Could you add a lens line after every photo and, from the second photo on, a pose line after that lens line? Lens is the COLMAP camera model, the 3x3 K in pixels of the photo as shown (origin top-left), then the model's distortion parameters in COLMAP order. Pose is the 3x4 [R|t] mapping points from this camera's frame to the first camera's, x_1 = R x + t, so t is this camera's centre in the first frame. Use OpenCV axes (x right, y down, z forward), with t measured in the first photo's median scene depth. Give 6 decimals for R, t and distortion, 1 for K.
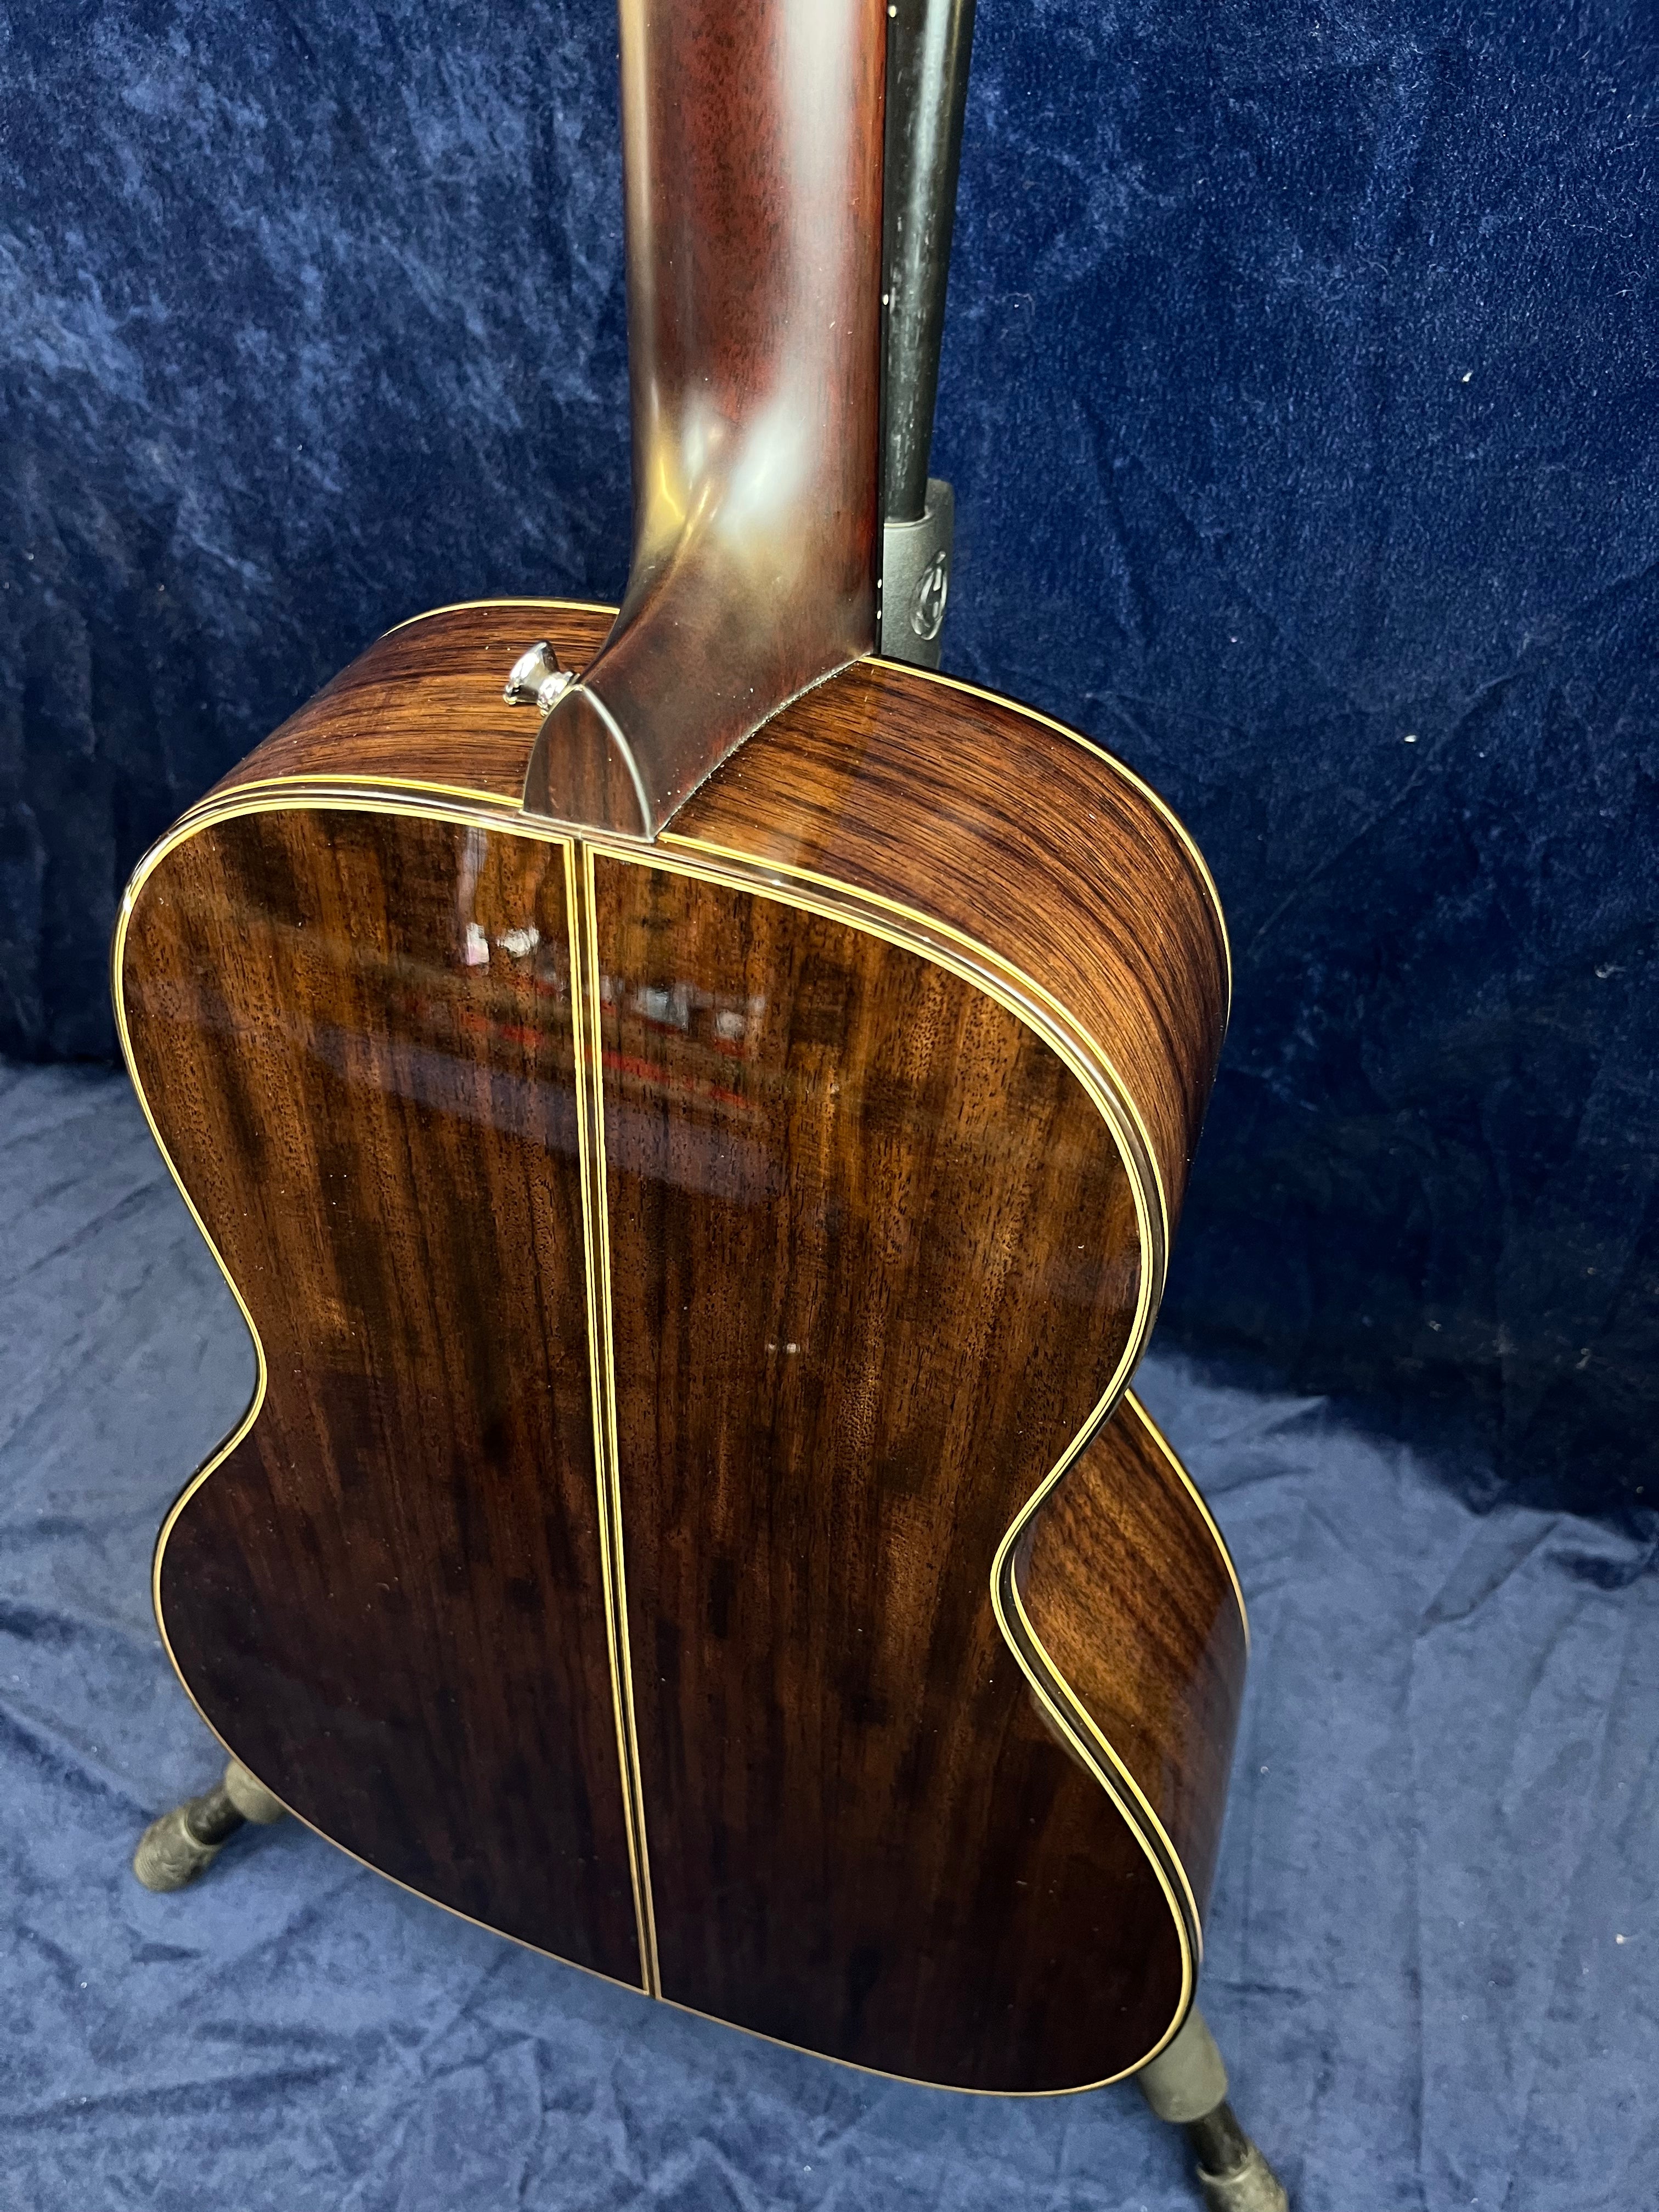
lens RADIAL K [[1695.4, 0, 852.0], [0, 1695.4, 1095.0], [0, 0, 1]] dist [0.051731, -0.085414]
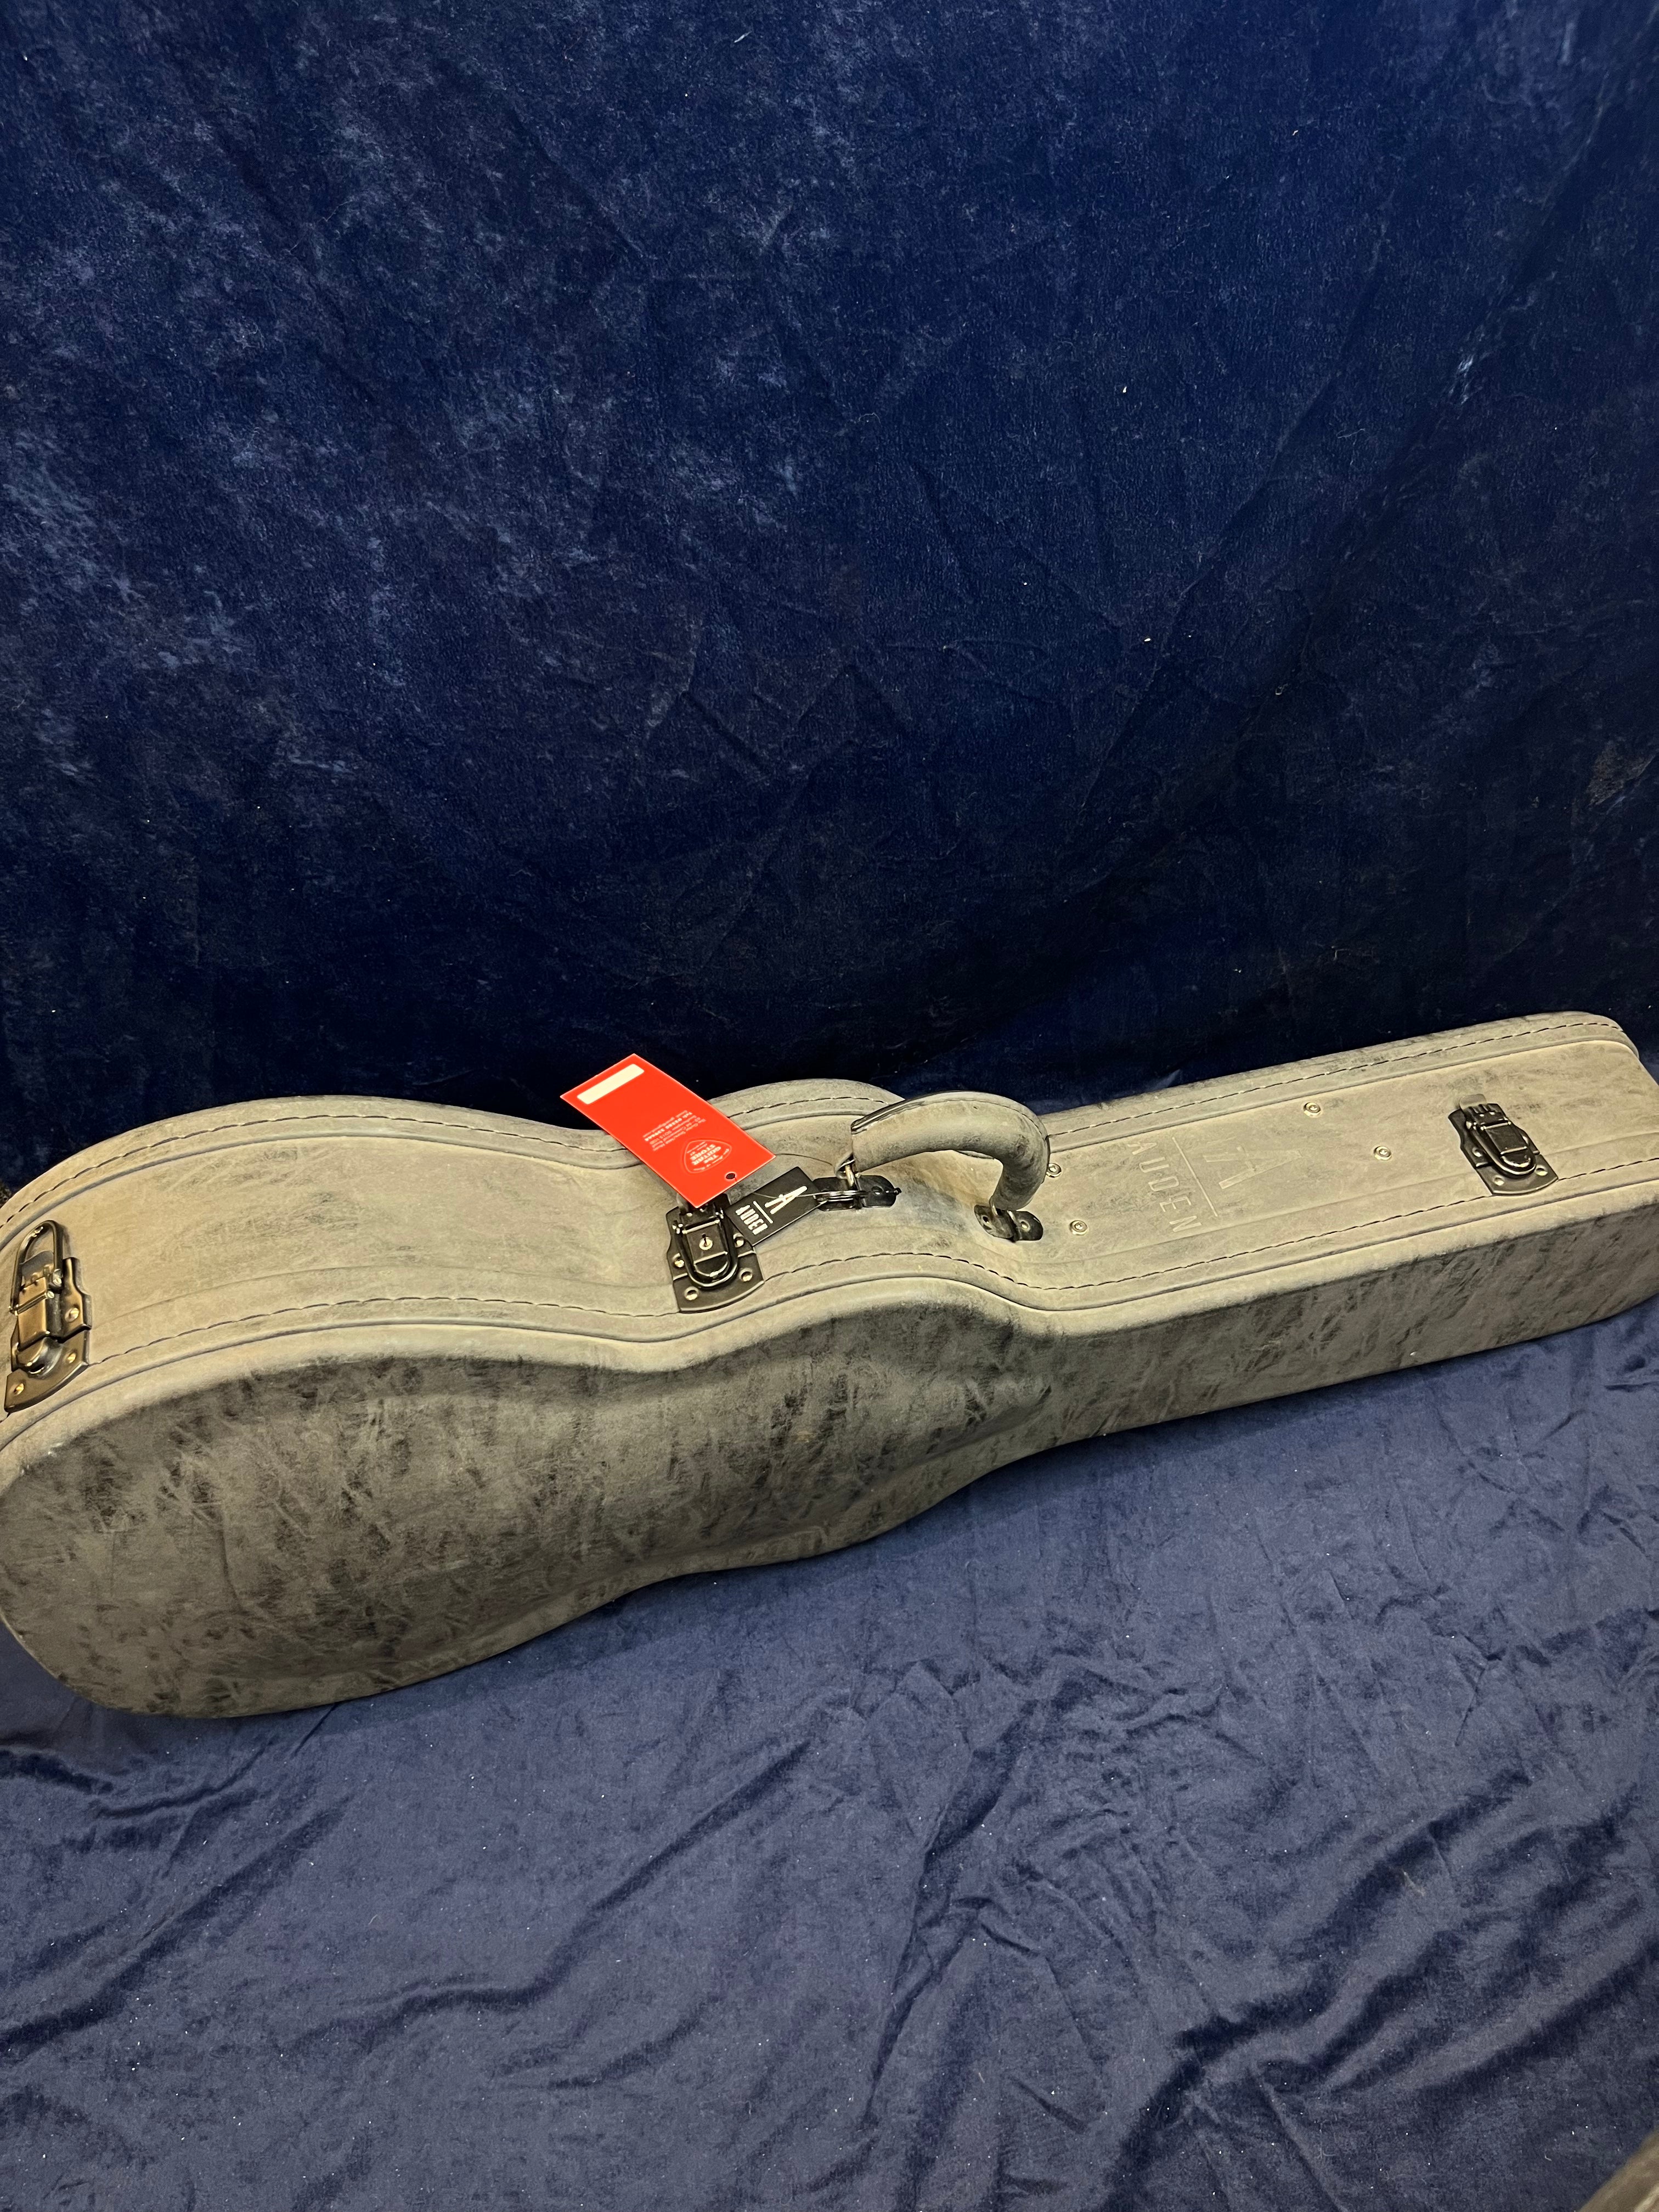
lens RADIAL K [[1695.4, 0, 845.1], [0, 1695.4, 1140.5], [0, 0, 1]] dist [0.051731, -0.085414]
pose [[0.883253, -0.401965, 0.241430, -0.524064], [0.405994, 0.913201, 0.035123, 0.105652], [-0.234592, 0.066997, 0.969782, -0.494469]]
